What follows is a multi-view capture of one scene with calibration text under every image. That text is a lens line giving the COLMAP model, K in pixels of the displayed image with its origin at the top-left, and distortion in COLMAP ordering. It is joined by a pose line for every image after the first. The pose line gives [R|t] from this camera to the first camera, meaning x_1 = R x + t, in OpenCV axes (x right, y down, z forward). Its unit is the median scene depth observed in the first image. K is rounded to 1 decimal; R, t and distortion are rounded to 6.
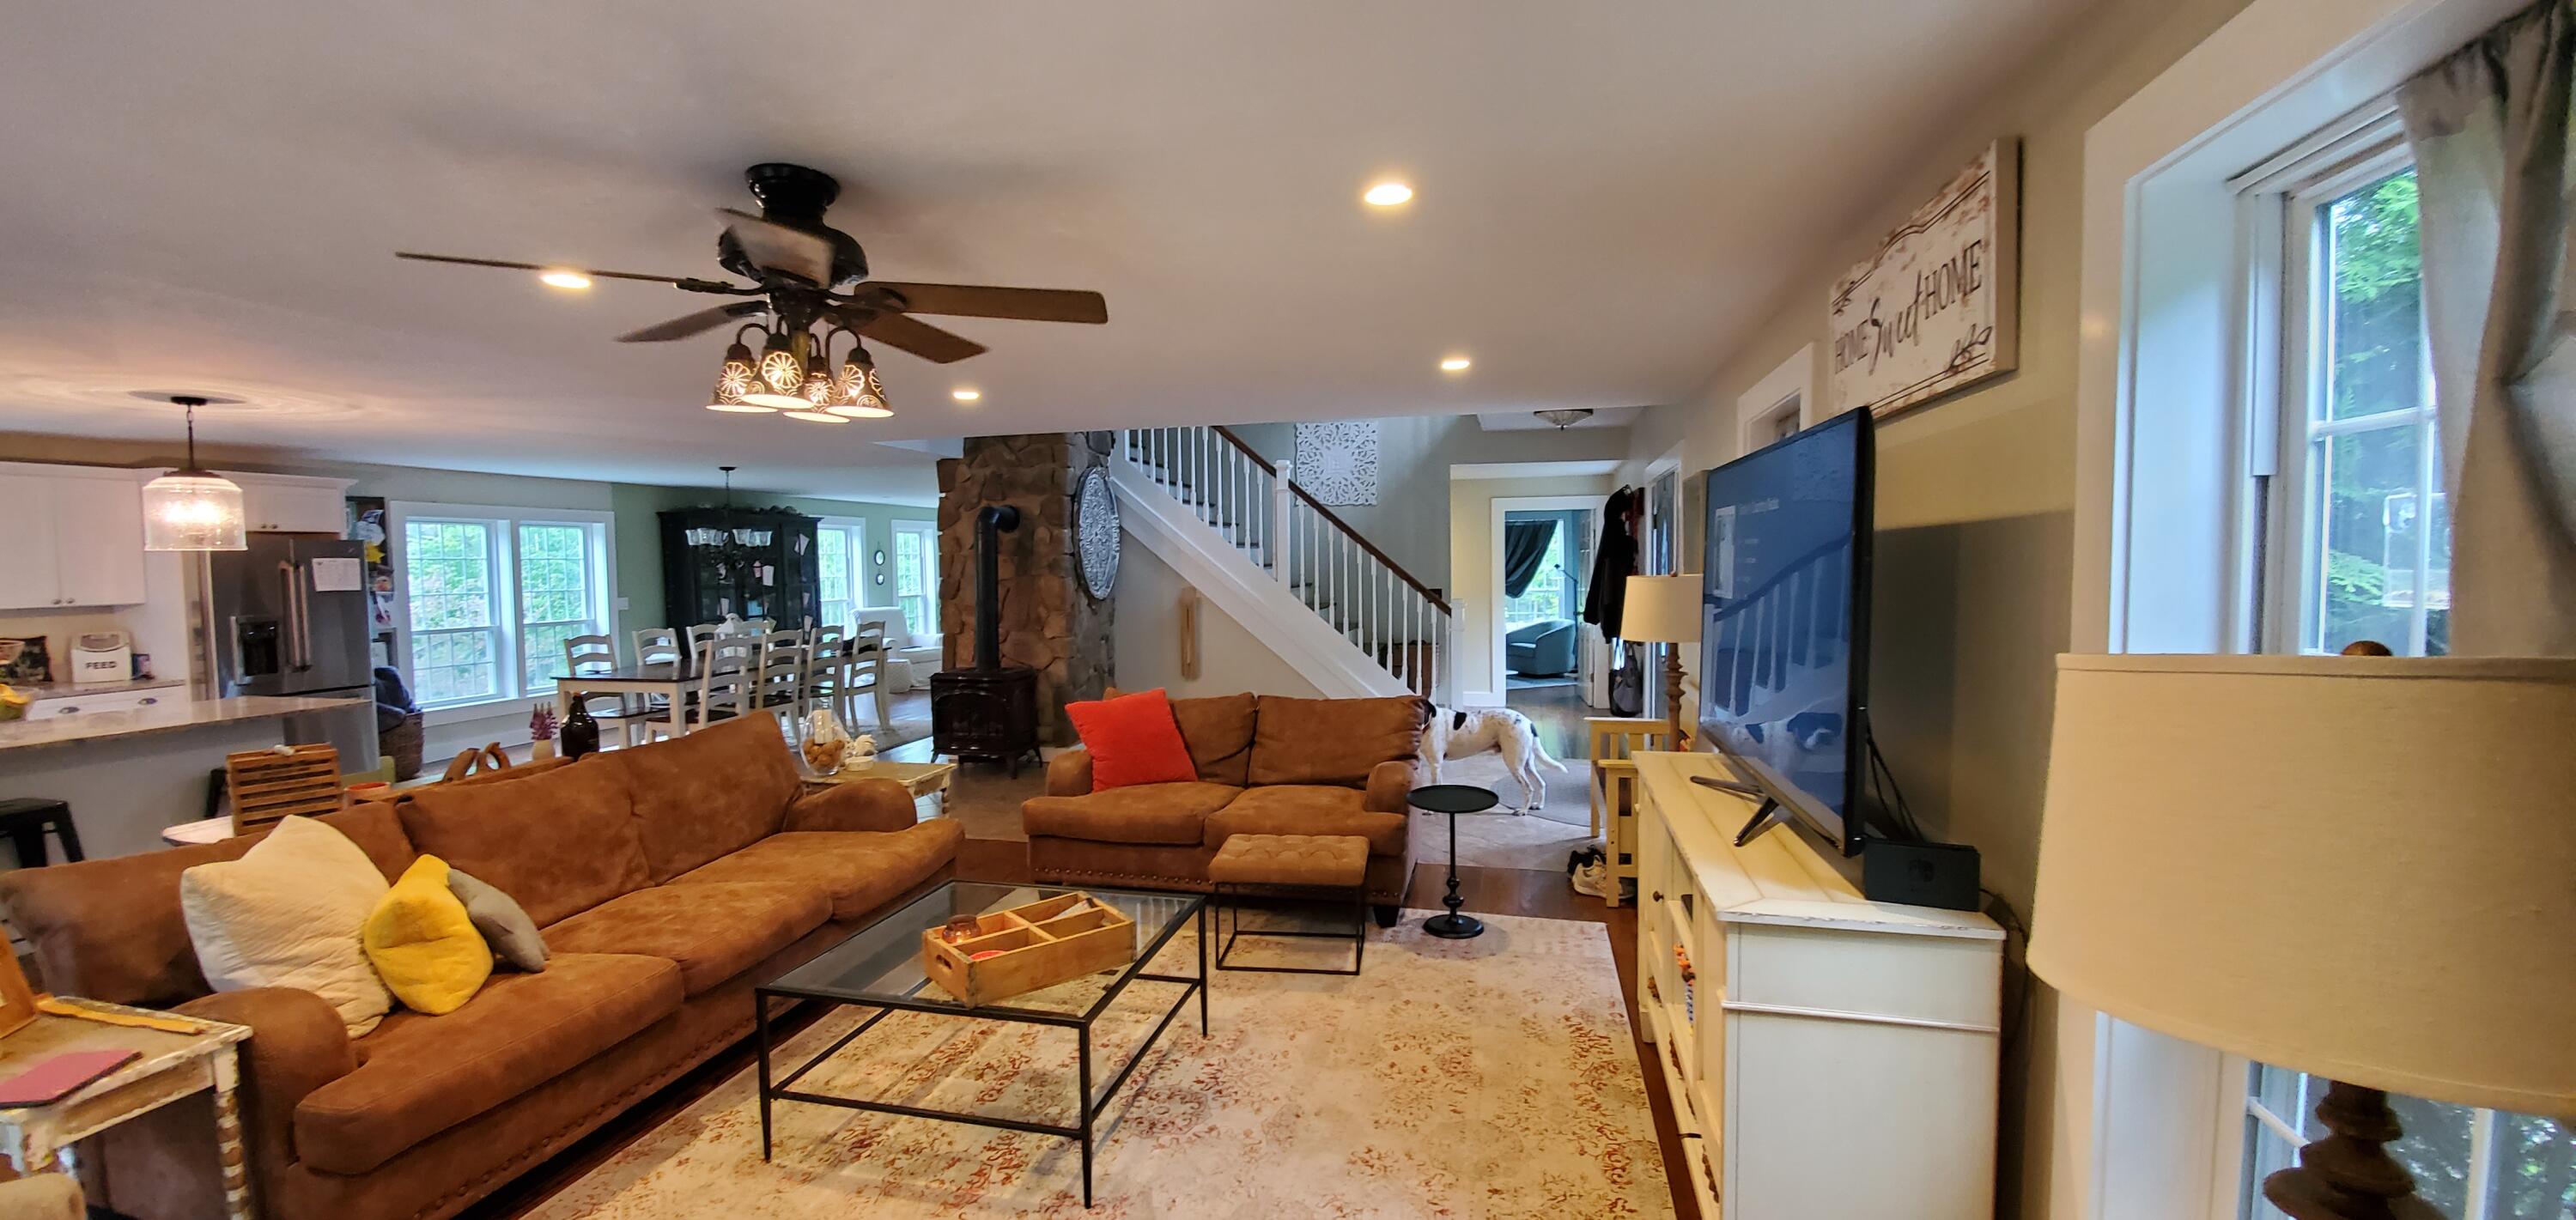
lens RADIAL K [[1023.4, 0, 1303.6], [0, 1023.4, 604.7], [0, 0, 1]] dist [-0.003775, -0.005373]
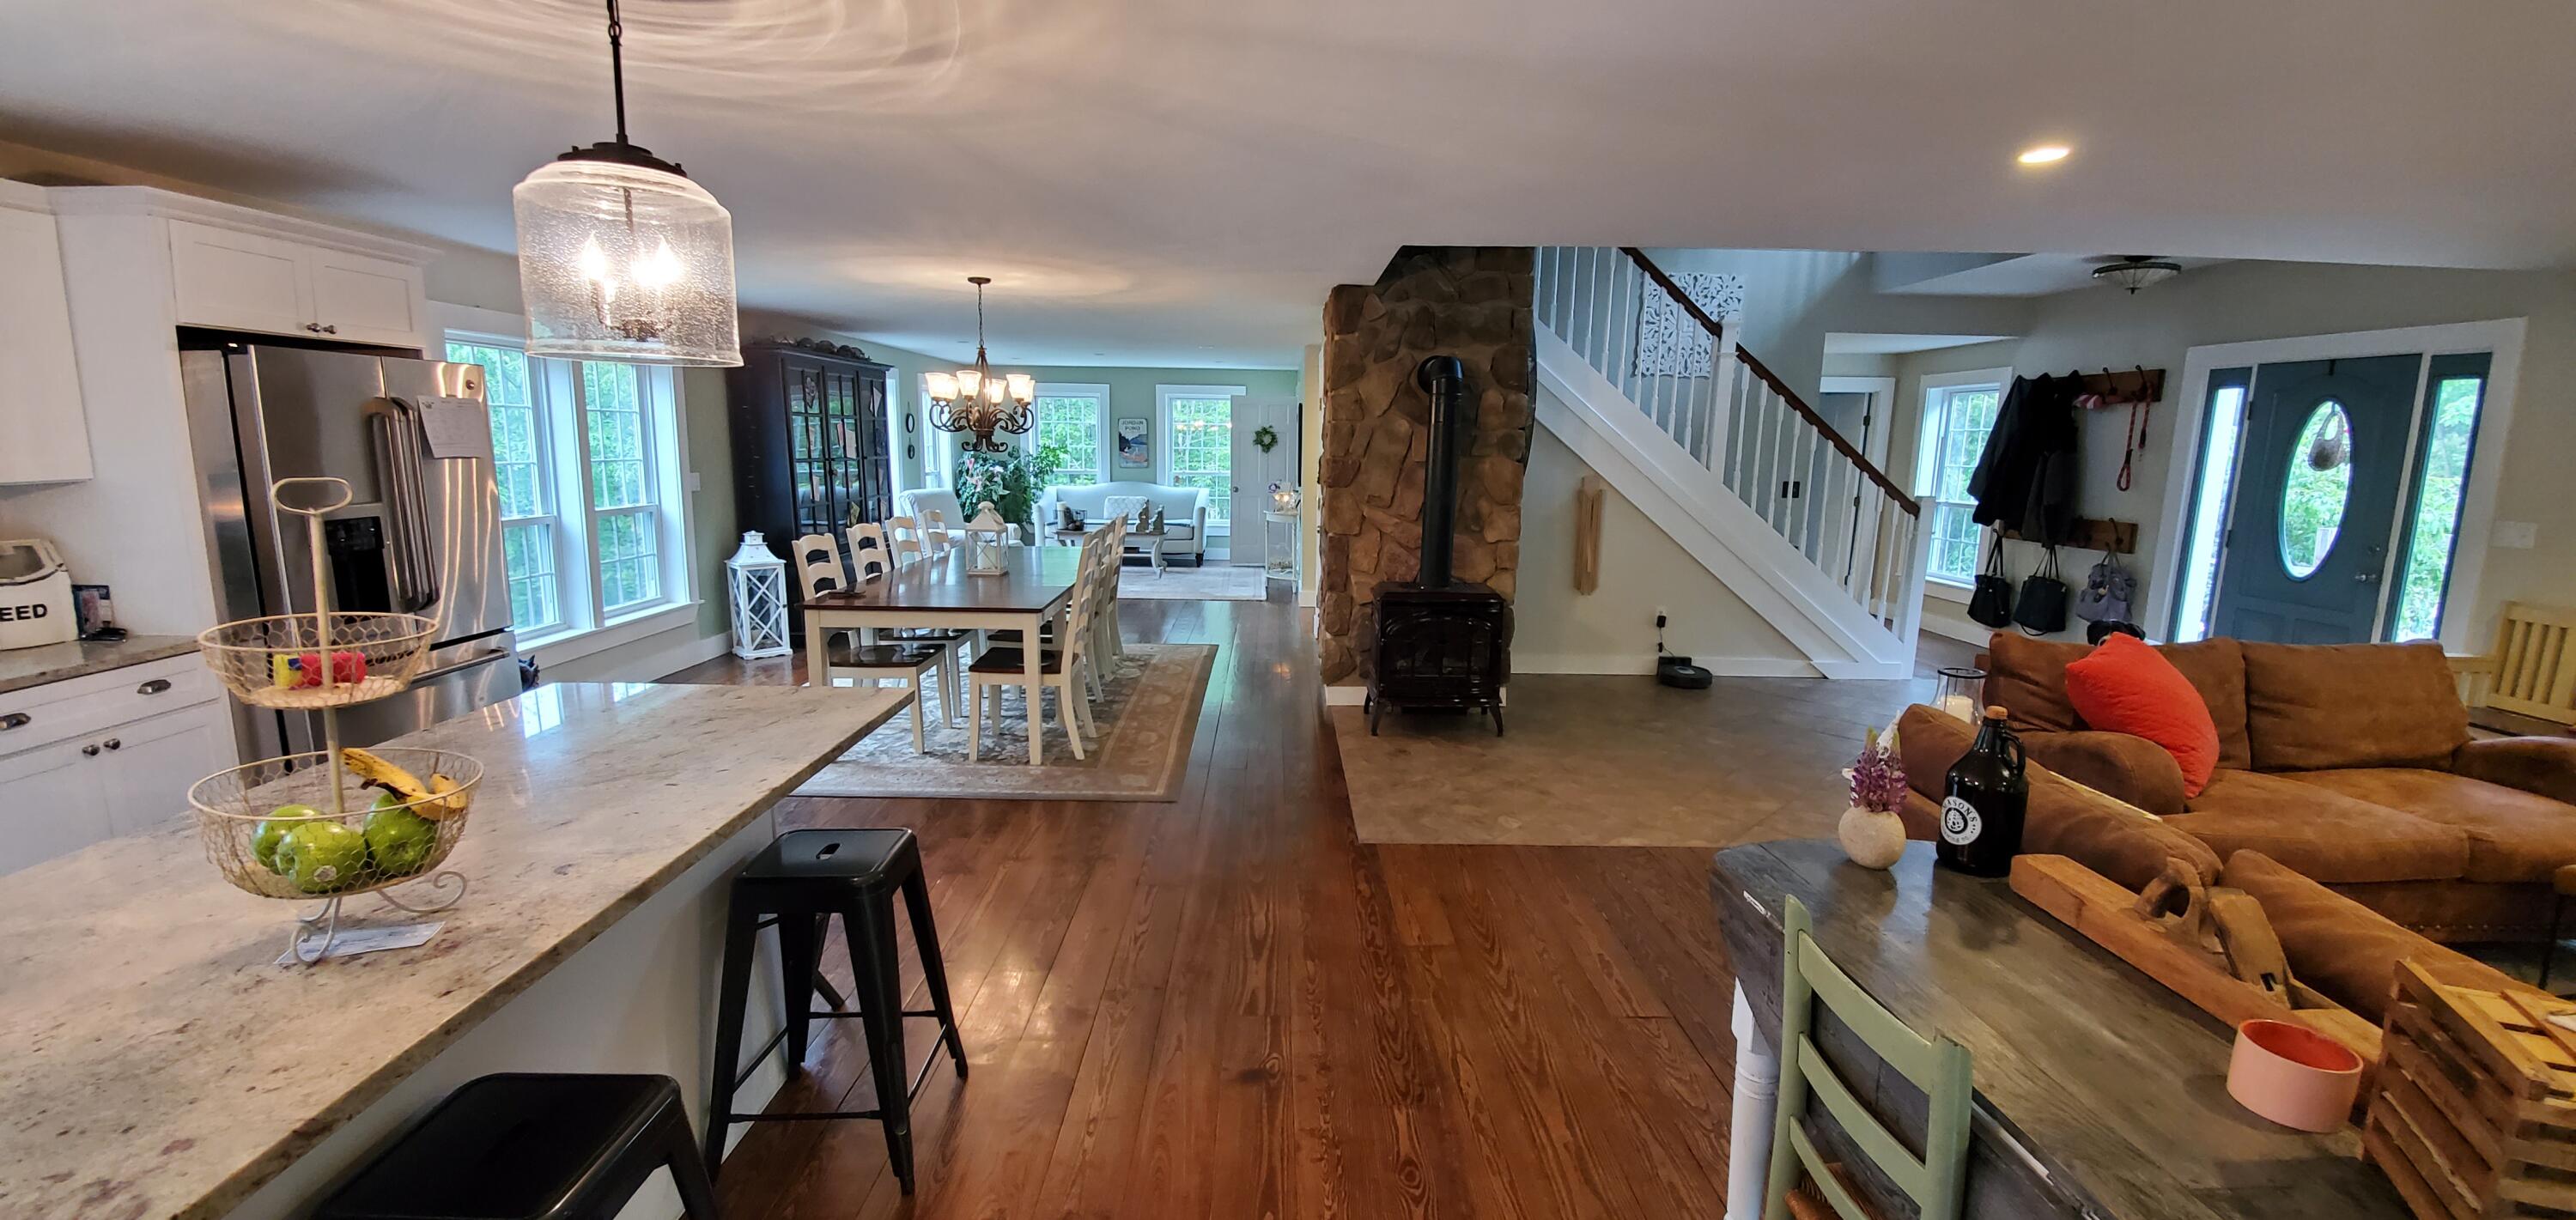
lens RADIAL K [[1023.4, 0, 1270.7], [0, 1023.4, 615.7], [0, 0, 1]] dist [-0.003775, -0.005373]
pose [[0.976319, -0.013683, 0.215903, -0.556663], [-0.010676, 0.993734, 0.111256, 0.002447], [-0.216073, -0.110926, 0.970056, 0.321879]]
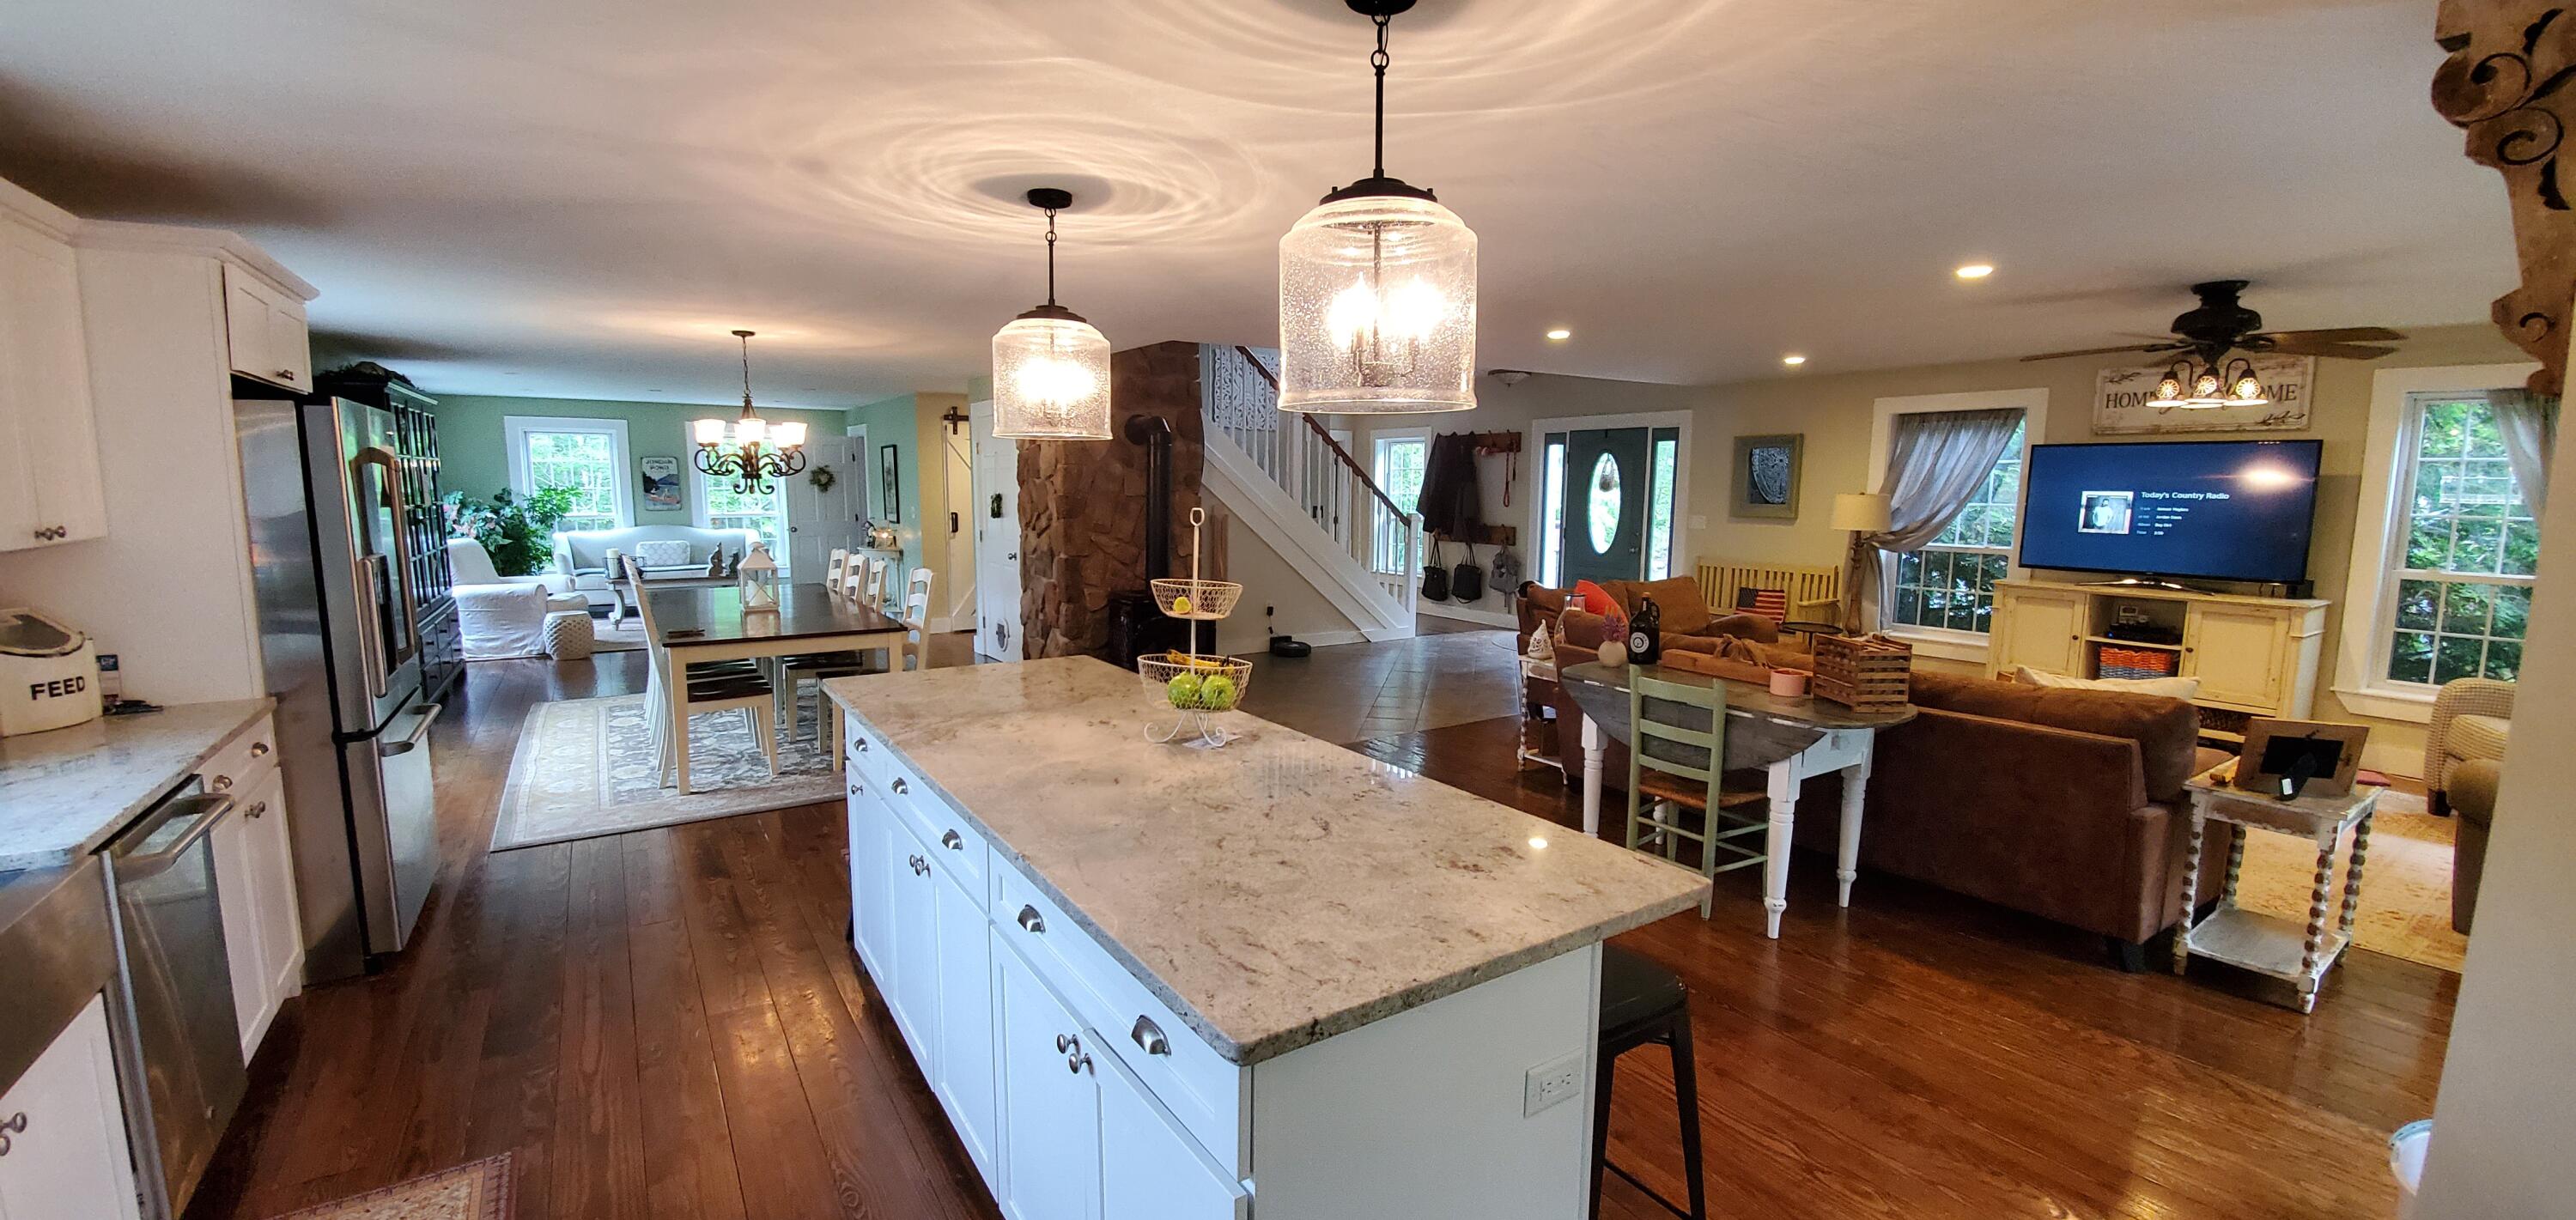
lens RADIAL K [[1023.4, 0, 1273.9], [0, 1023.4, 623.1], [0, 0, 1]] dist [-0.003775, -0.005373]
pose [[0.699483, -0.084692, 0.709613, -0.872305], [0.028876, 0.995492, 0.090347, 0.007840], [-0.714065, -0.042705, 0.698775, 0.268056]]
